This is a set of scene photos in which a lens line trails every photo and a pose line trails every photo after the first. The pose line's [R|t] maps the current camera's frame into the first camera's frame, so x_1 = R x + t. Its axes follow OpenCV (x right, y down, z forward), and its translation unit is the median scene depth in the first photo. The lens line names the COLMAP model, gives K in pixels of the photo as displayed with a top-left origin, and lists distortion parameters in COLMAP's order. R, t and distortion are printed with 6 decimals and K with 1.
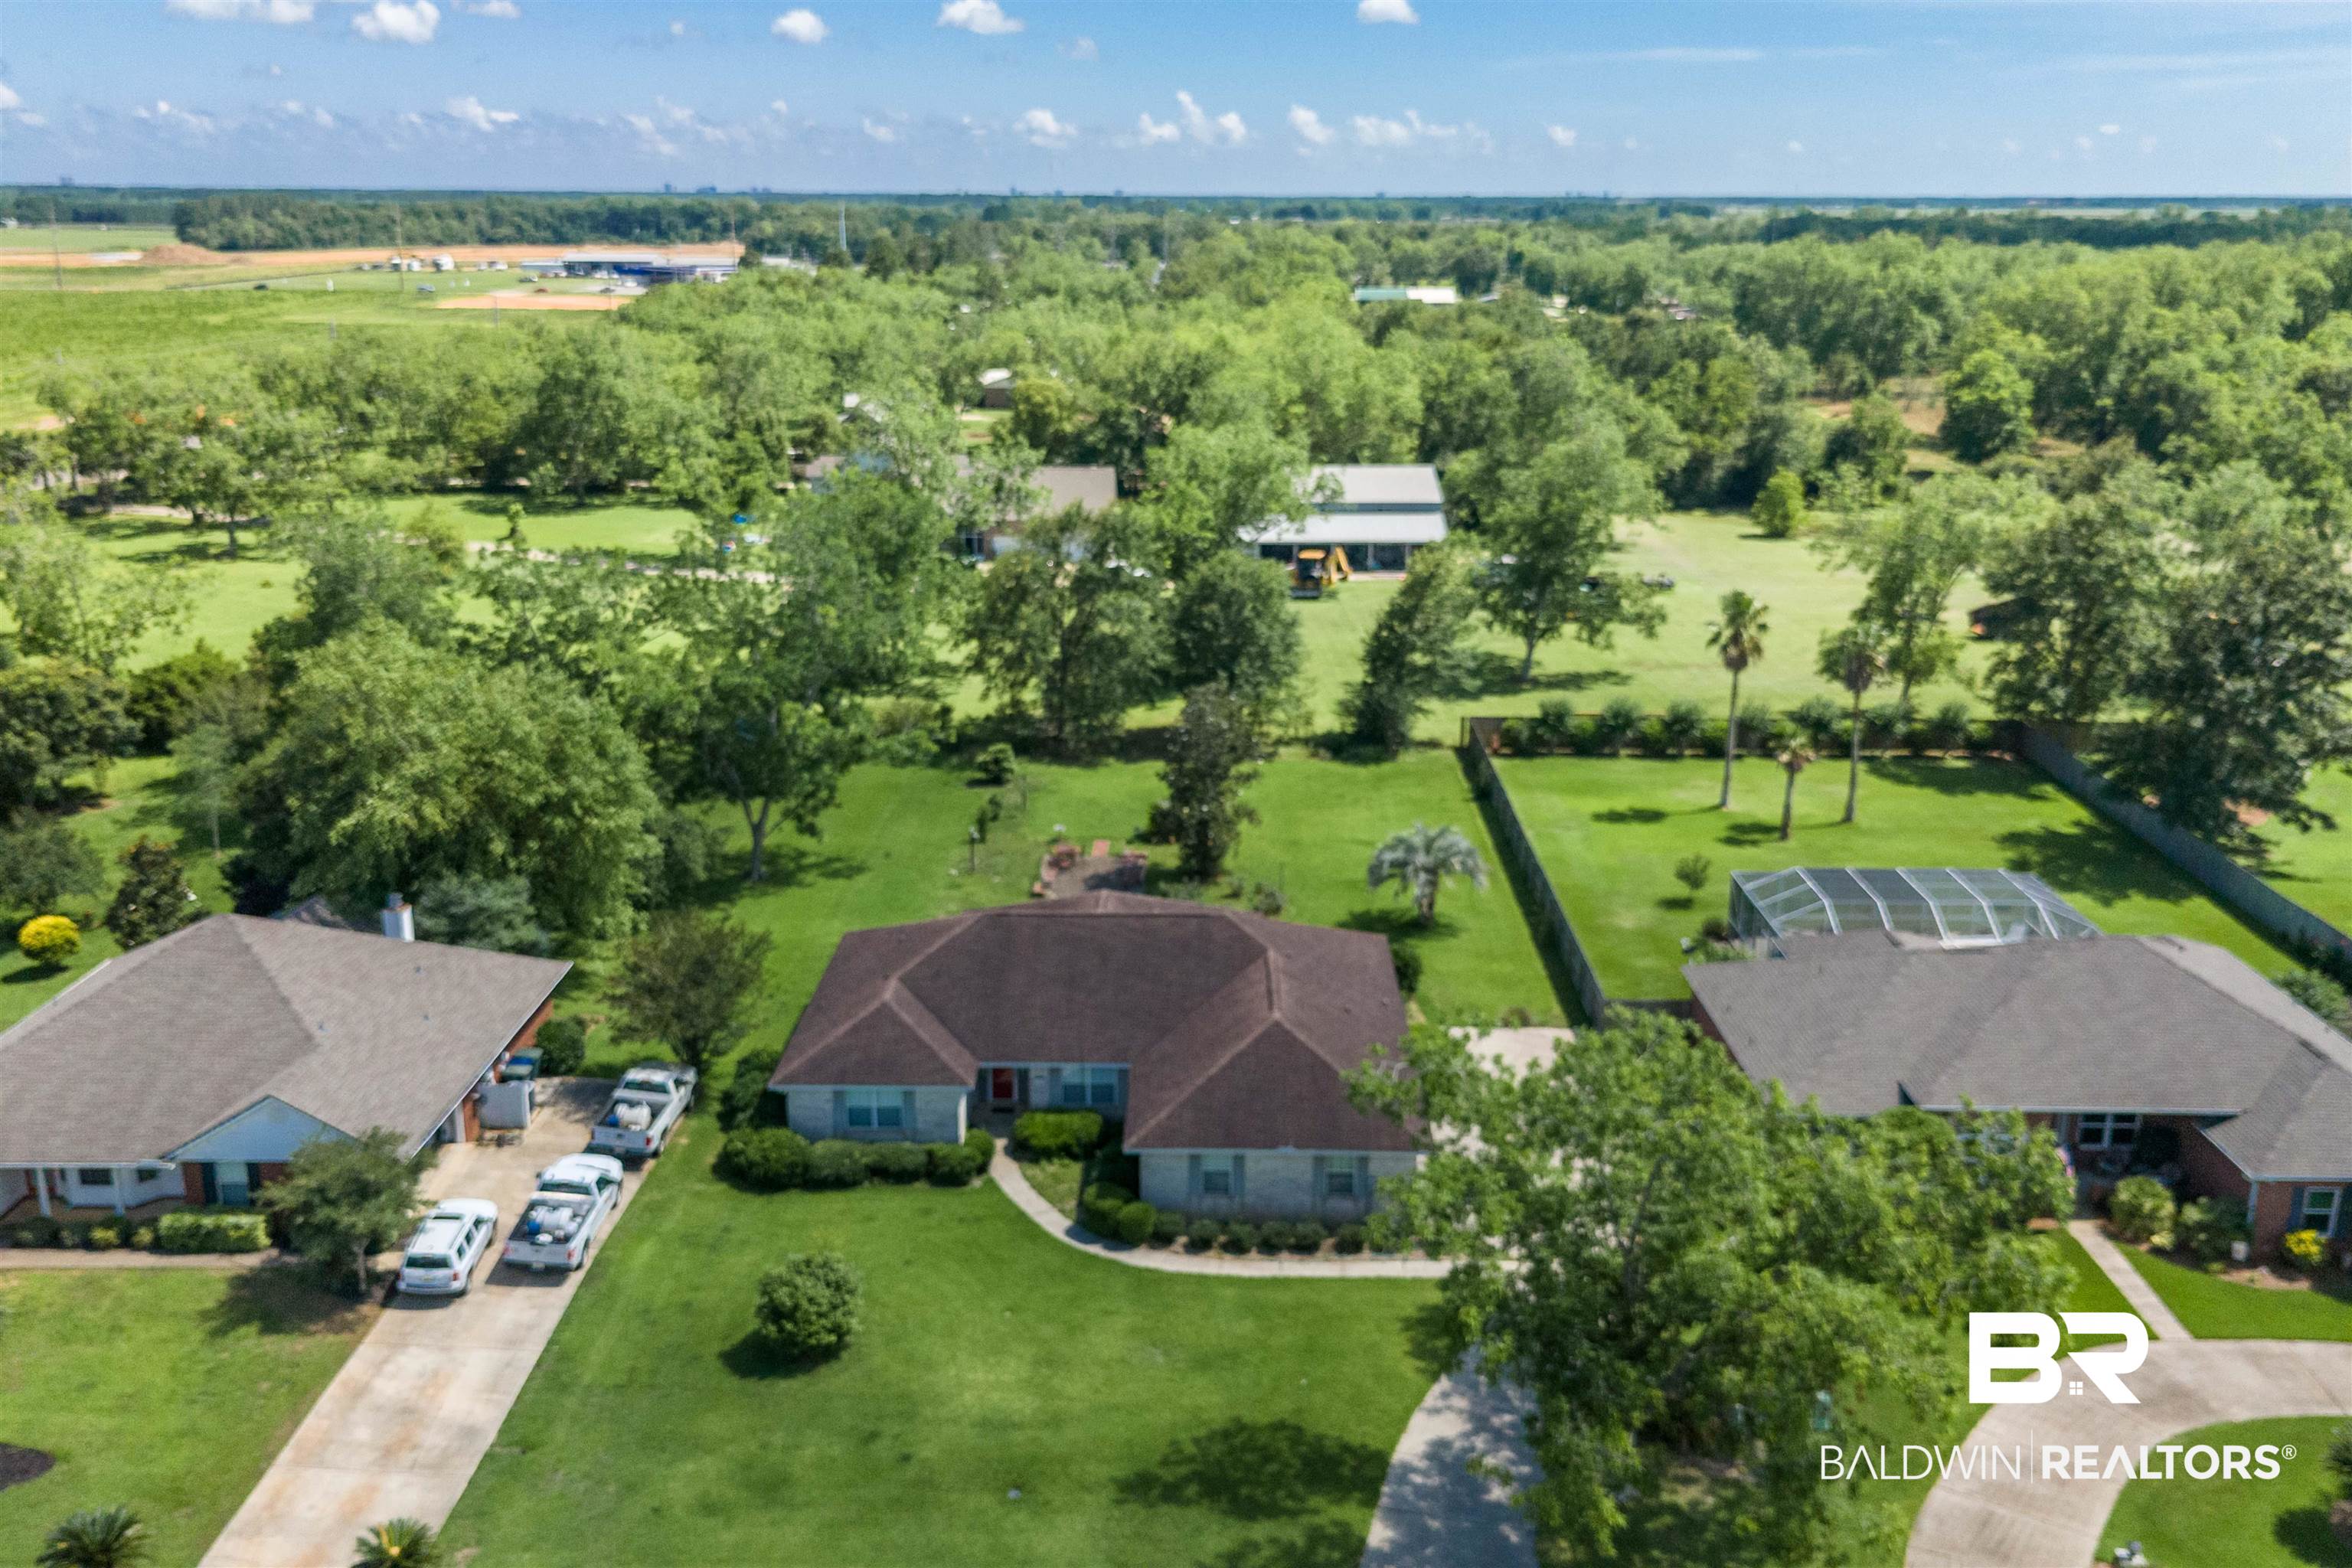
lens RADIAL K [[2046.4, 0, 1192.8], [0, 2046.4, 726.1], [0, 0, 1]] dist [0.038981, -0.015336]
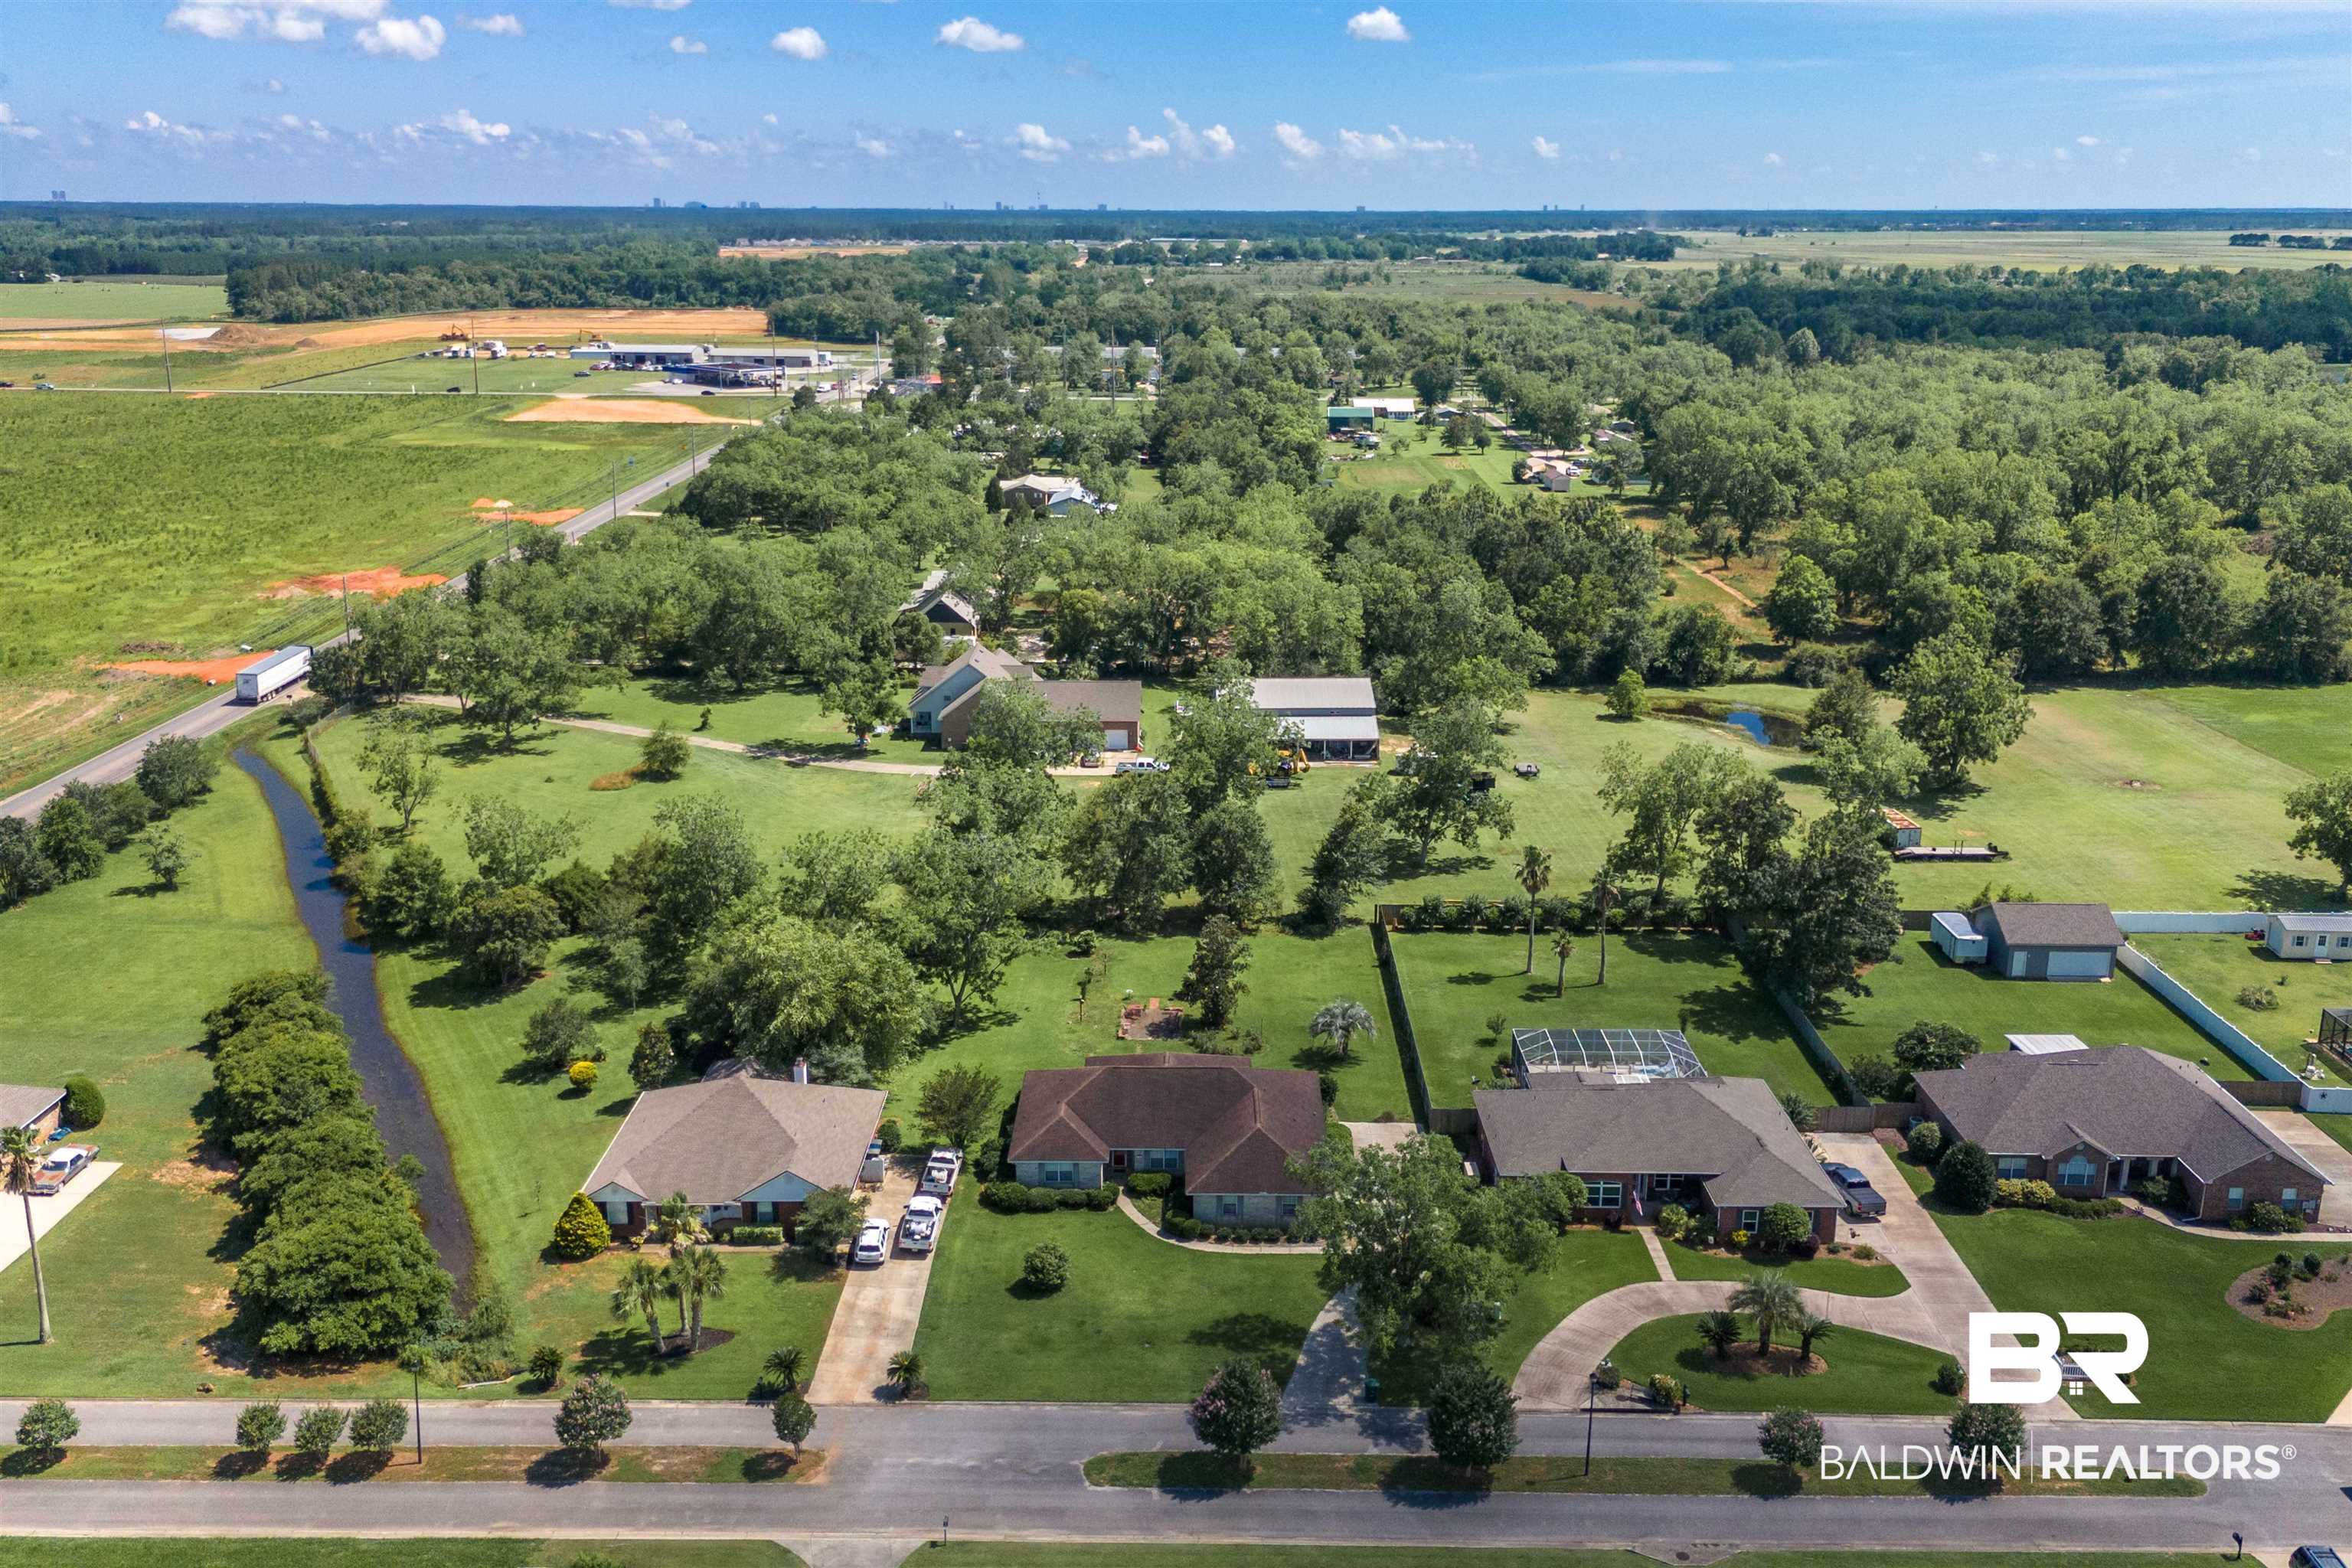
lens RADIAL K [[1981.5, 0, 1181.9], [0, 1981.5, 720.4], [0, 0, 1]] dist [0.081966, -0.006252]
pose [[0.999988, -0.004685, 0.001044, -0.031006], [0.004694, 0.999948, -0.009069, -0.215753], [-0.001002, 0.009074, 0.999958, -0.868200]]
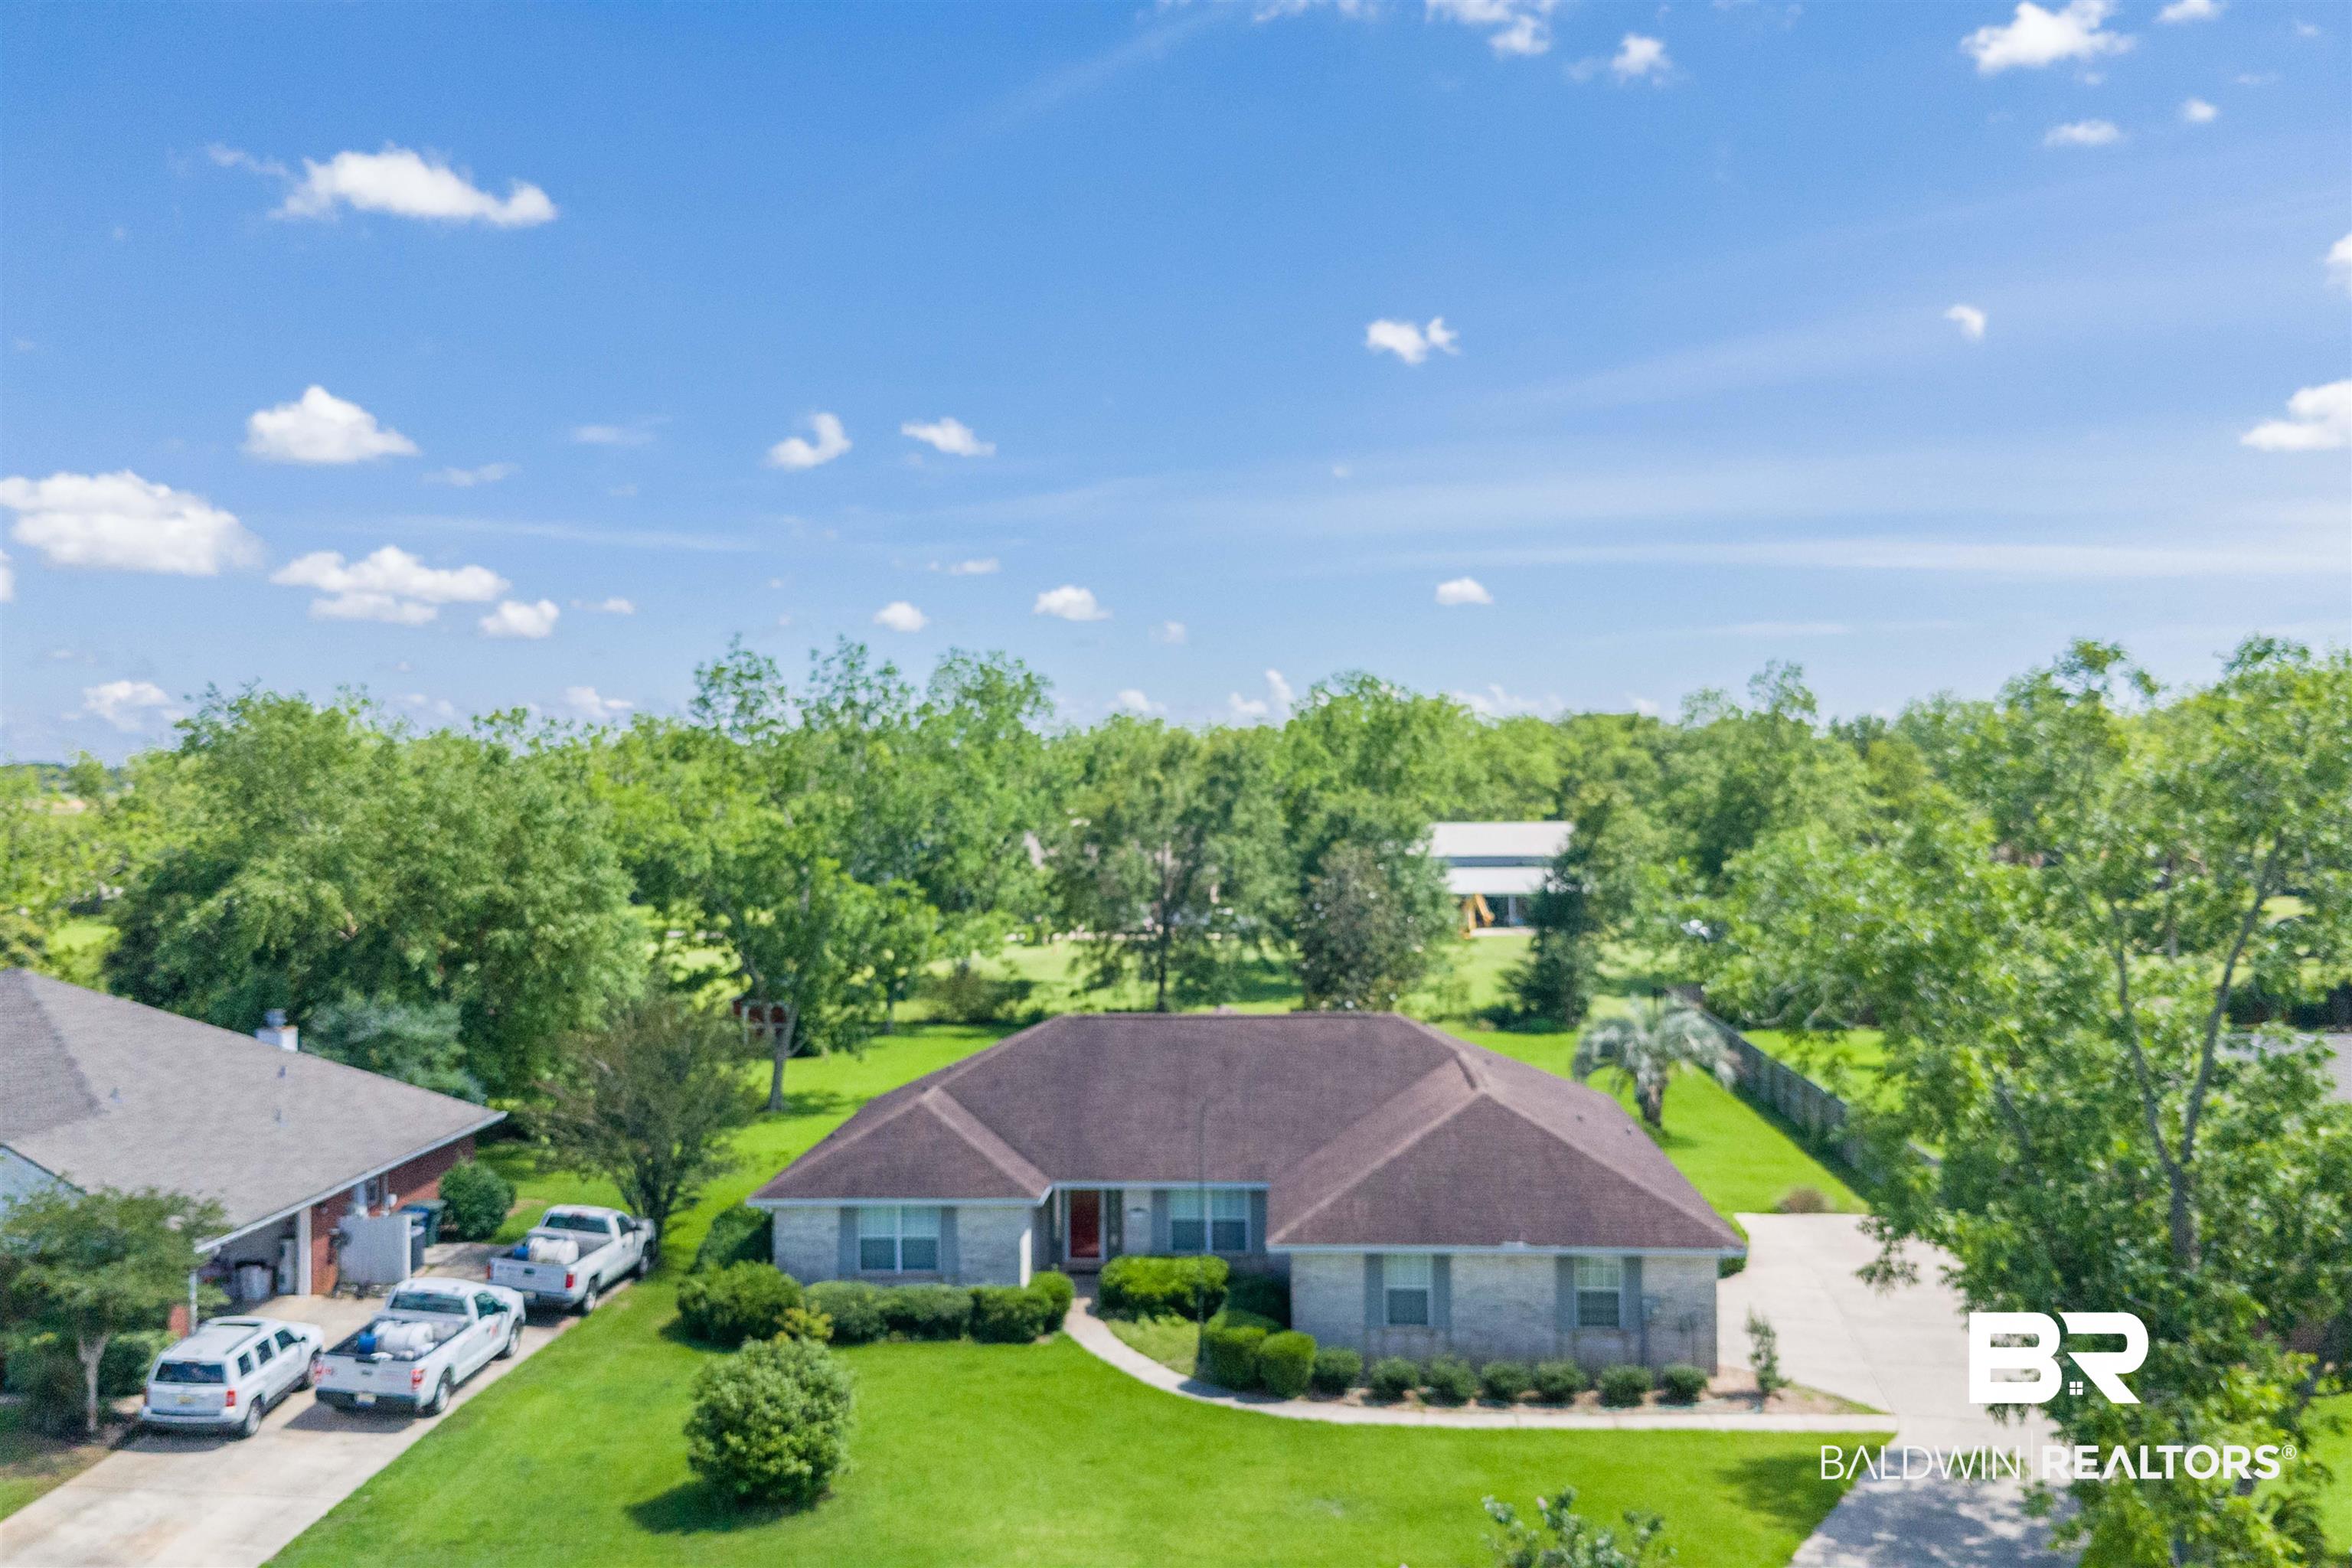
lens RADIAL K [[2103.8, 0, 1169.5], [0, 2103.8, 749.0], [0, 0, 1]] dist [0.054322, -0.021018]
pose [[0.998363, -0.016444, -0.054774, -0.020923], [0.001984, 0.967154, -0.254183, 0.187712], [0.057154, 0.253658, 0.965604, 0.253325]]
